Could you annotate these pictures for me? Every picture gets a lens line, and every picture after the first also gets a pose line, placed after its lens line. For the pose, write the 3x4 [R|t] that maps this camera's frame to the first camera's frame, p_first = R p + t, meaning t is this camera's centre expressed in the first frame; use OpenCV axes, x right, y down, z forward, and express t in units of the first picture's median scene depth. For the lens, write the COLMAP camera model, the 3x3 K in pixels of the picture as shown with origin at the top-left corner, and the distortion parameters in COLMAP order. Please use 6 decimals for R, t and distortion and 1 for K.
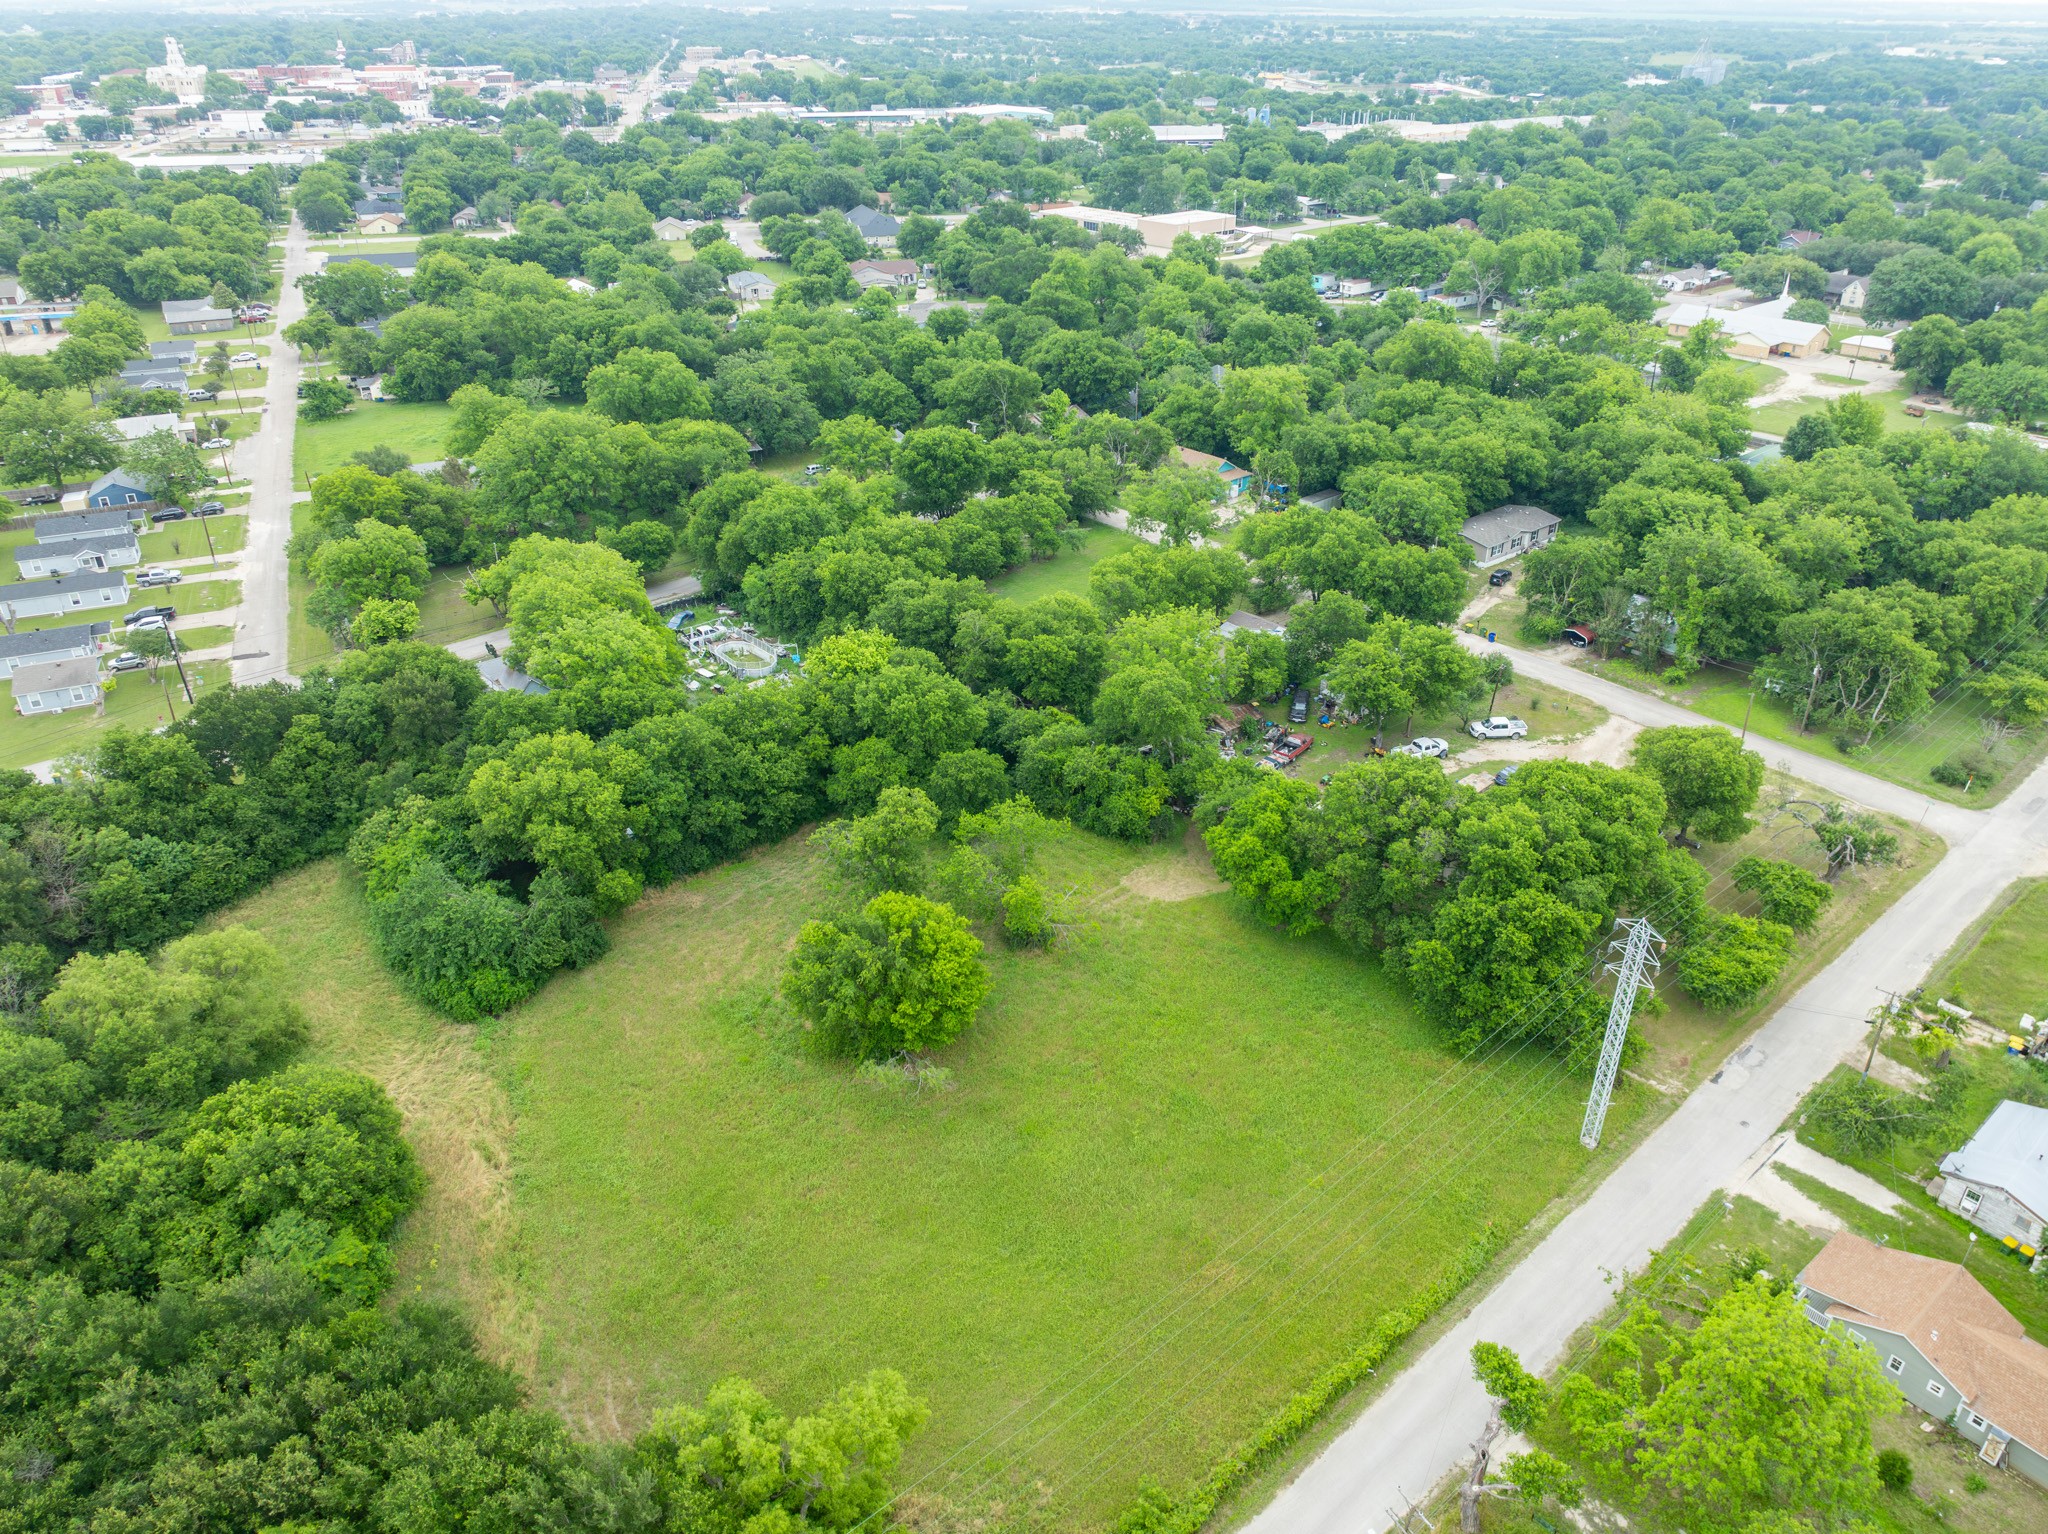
lens RADIAL K [[1432.6, 0, 1024.0], [0, 1432.6, 767.0], [0, 0, 1]] dist [-0.034866, 0.024214]
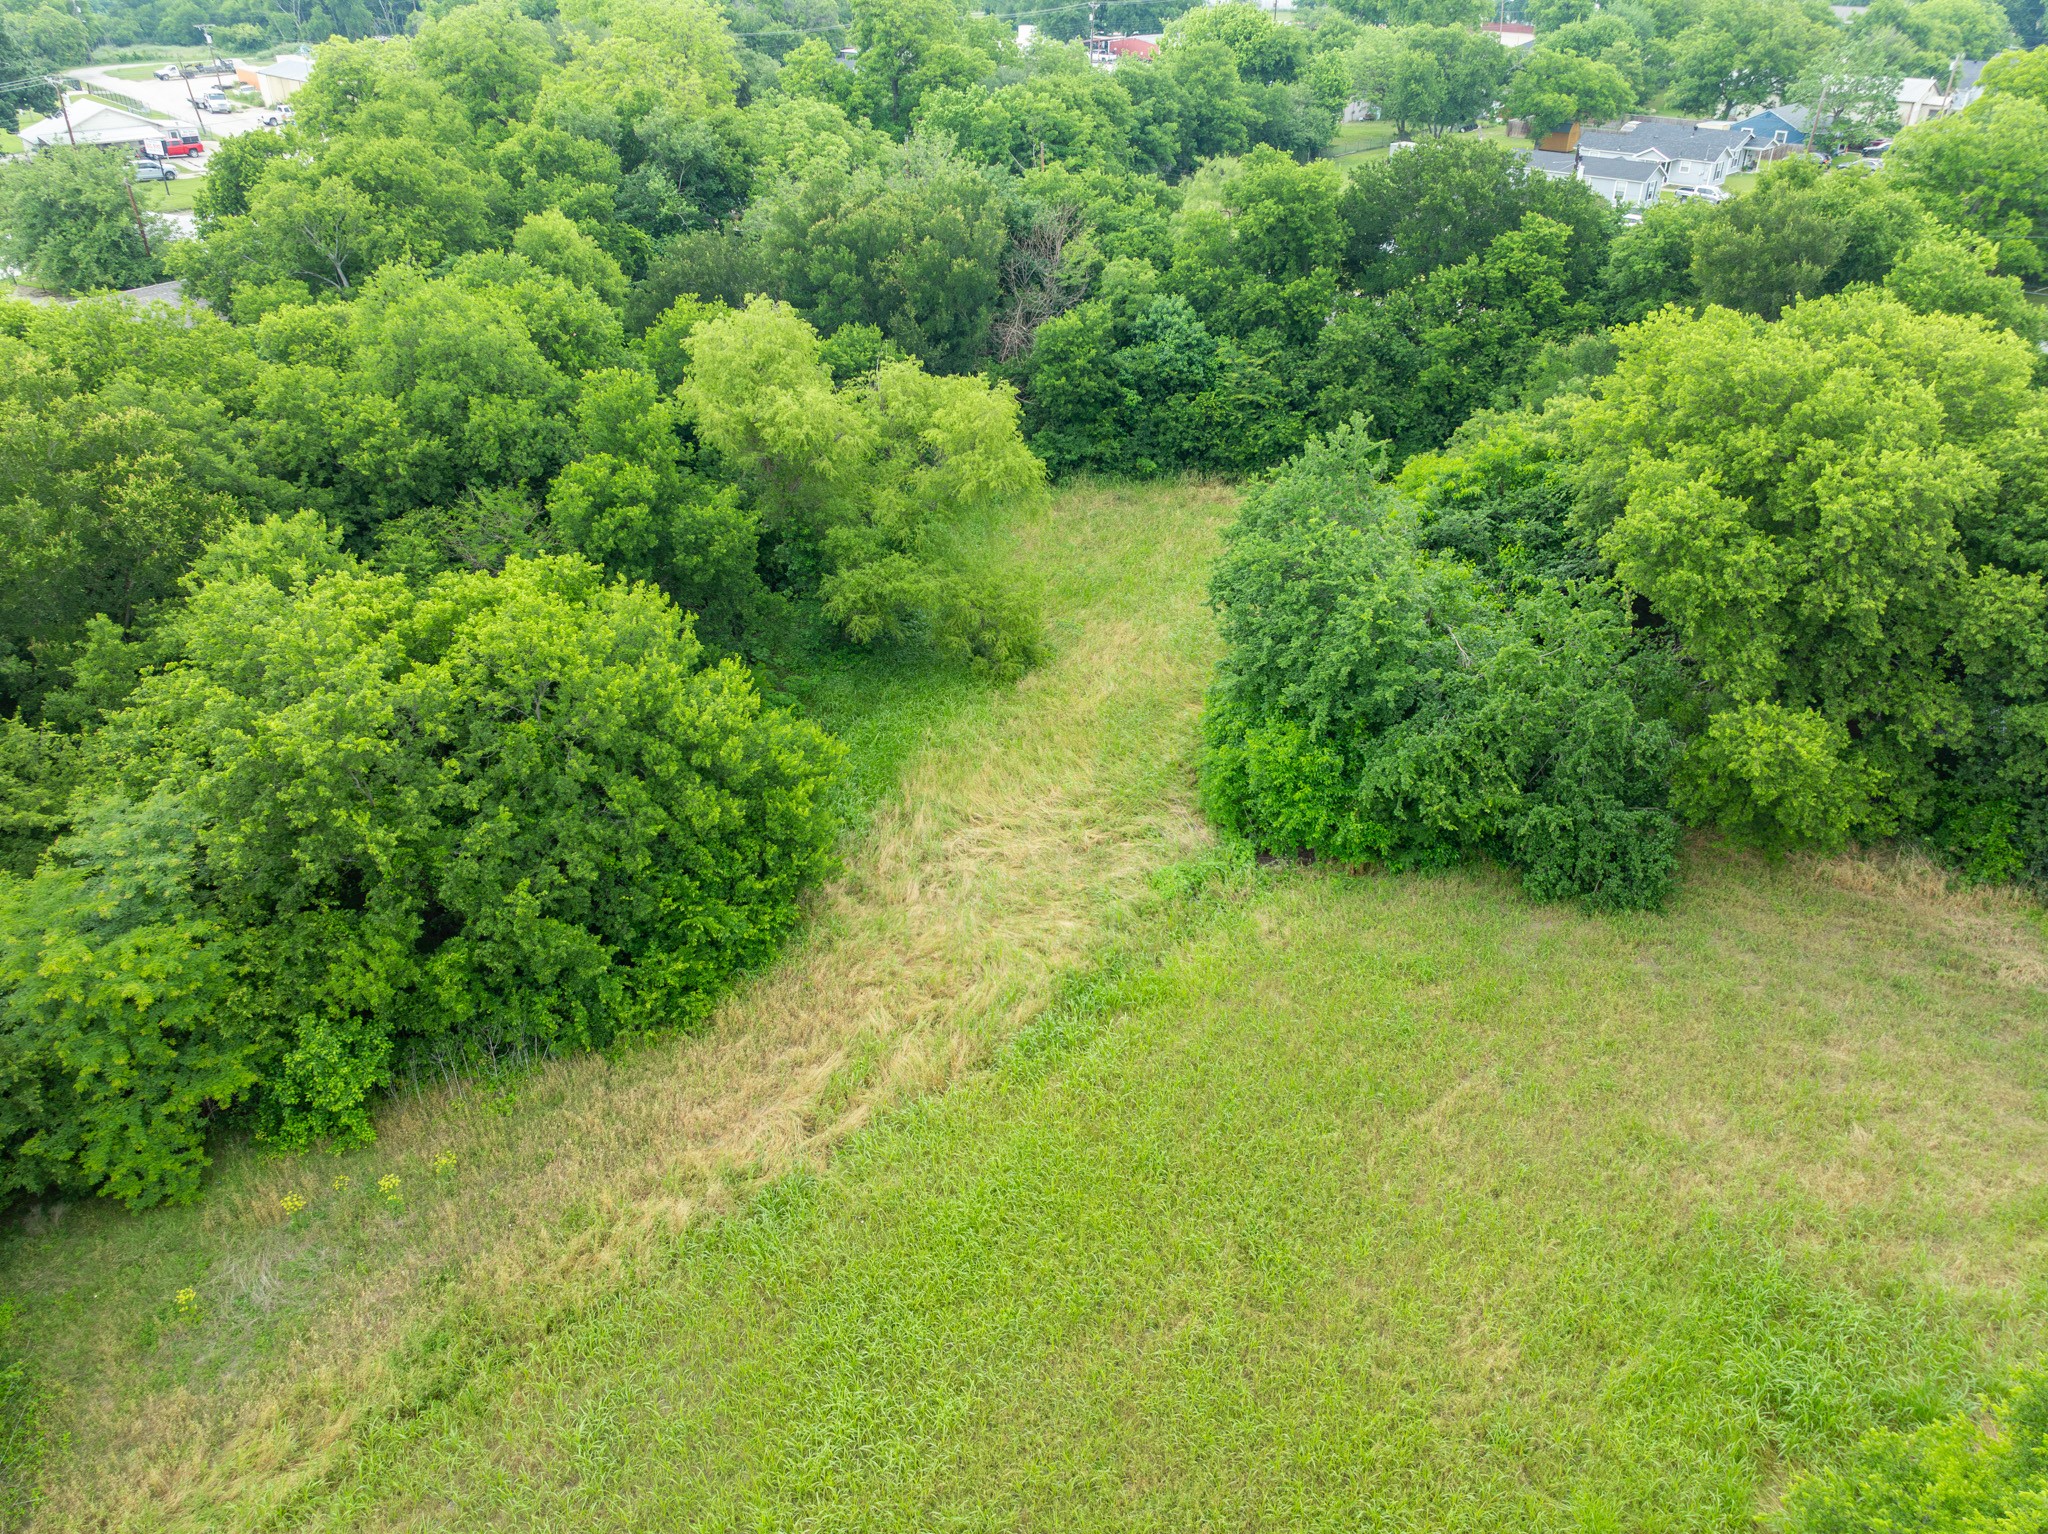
lens RADIAL K [[1436.6, 0, 1026.3], [0, 1436.6, 762.3], [0, 0, 1]] dist [-0.036355, 0.022828]
pose [[0.376020, 0.471929, -0.797428, -0.054455], [-0.445108, 0.846788, 0.291254, 0.038350], [0.812704, 0.245425, 0.528469, 0.400278]]
